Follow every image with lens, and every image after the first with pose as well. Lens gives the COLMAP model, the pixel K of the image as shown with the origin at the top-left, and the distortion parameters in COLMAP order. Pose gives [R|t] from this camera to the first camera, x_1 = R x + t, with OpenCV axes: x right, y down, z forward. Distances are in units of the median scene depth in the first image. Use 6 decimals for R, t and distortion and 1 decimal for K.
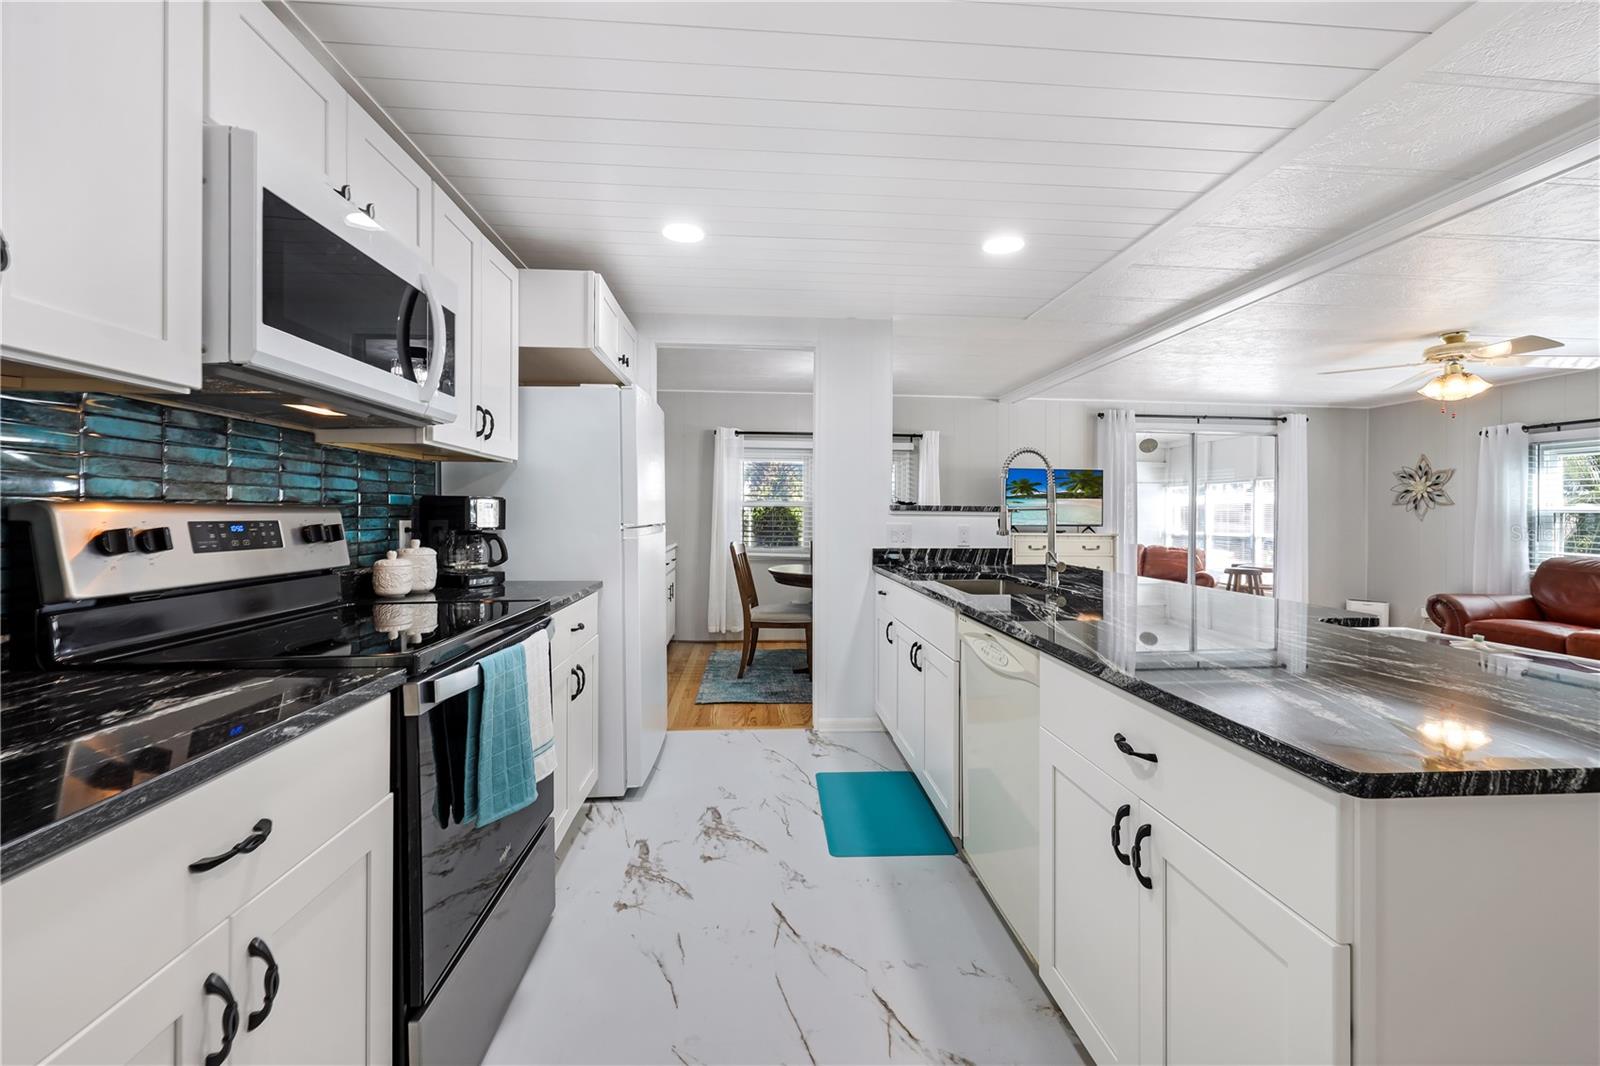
lens RADIAL K [[653.3, 0, 808.3], [0, 653.3, 504.3], [0, 0, 1]] dist [0.000680, -0.000109]
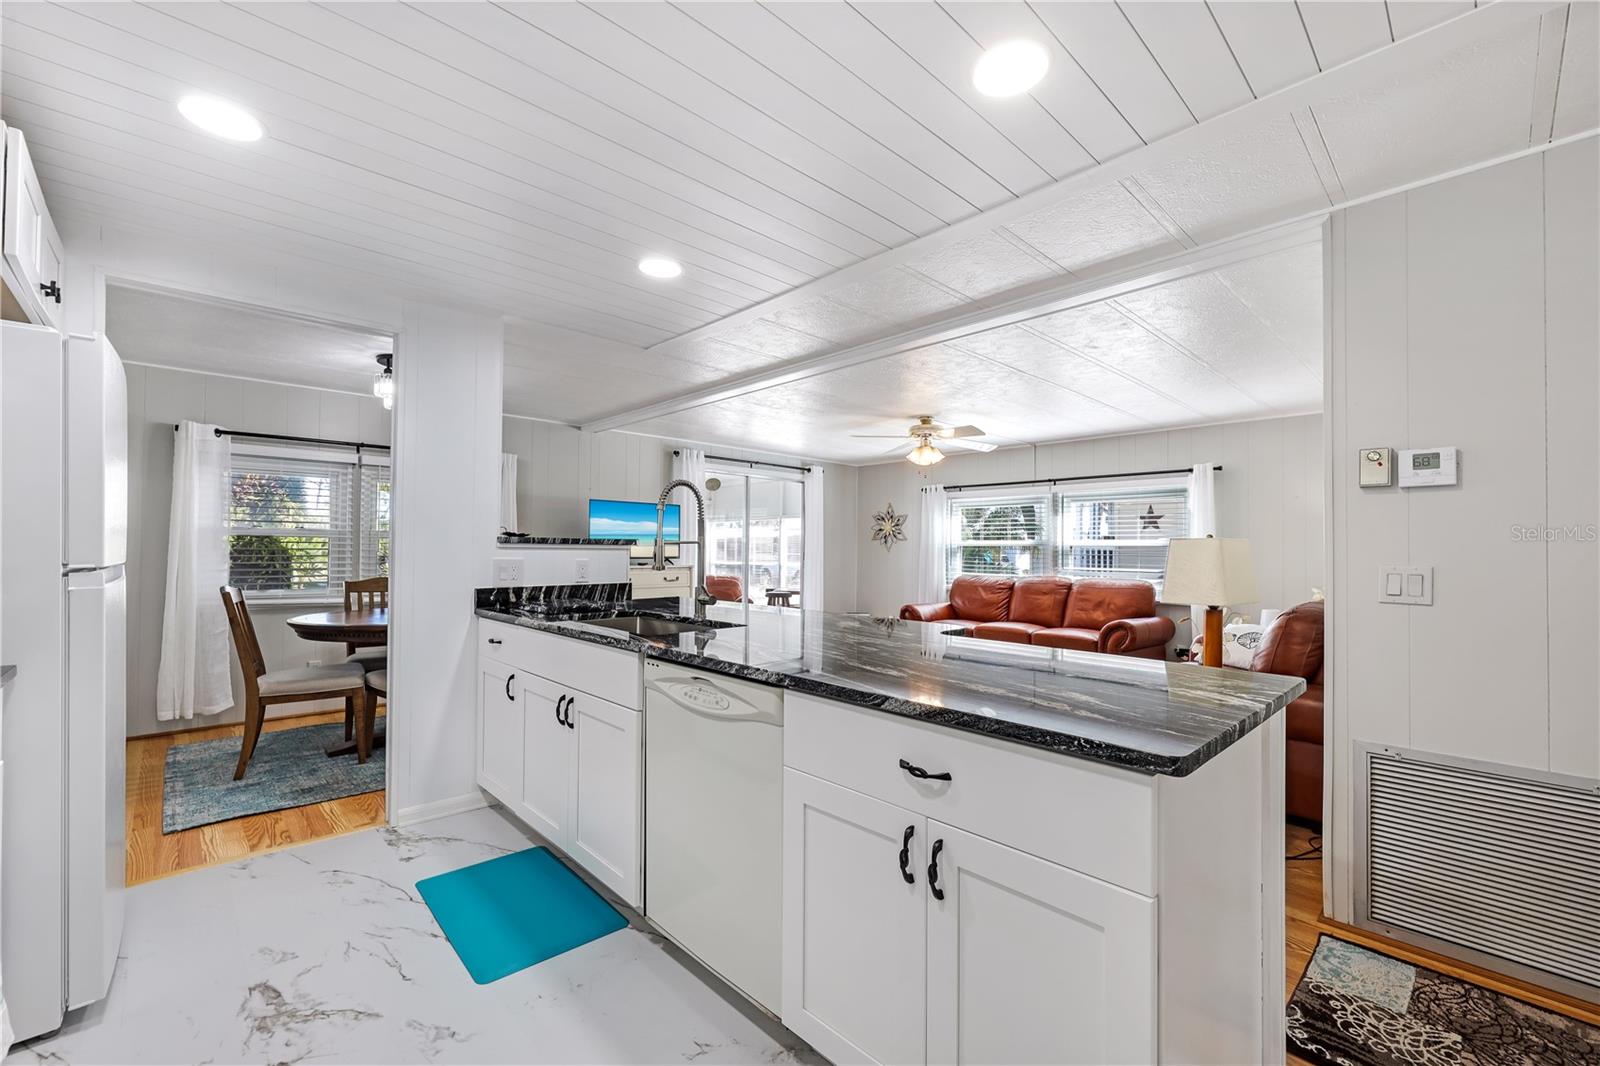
lens RADIAL K [[653.3, 0, 793.5], [0, 653.3, 531.3], [0, 0, 1]] dist [0.000680, -0.000109]
pose [[0.780701, 0.015098, 0.624723, -0.103513], [-0.010712, 0.999885, -0.010778, -0.000809], [-0.624813, 0.001722, 0.780772, 0.093269]]
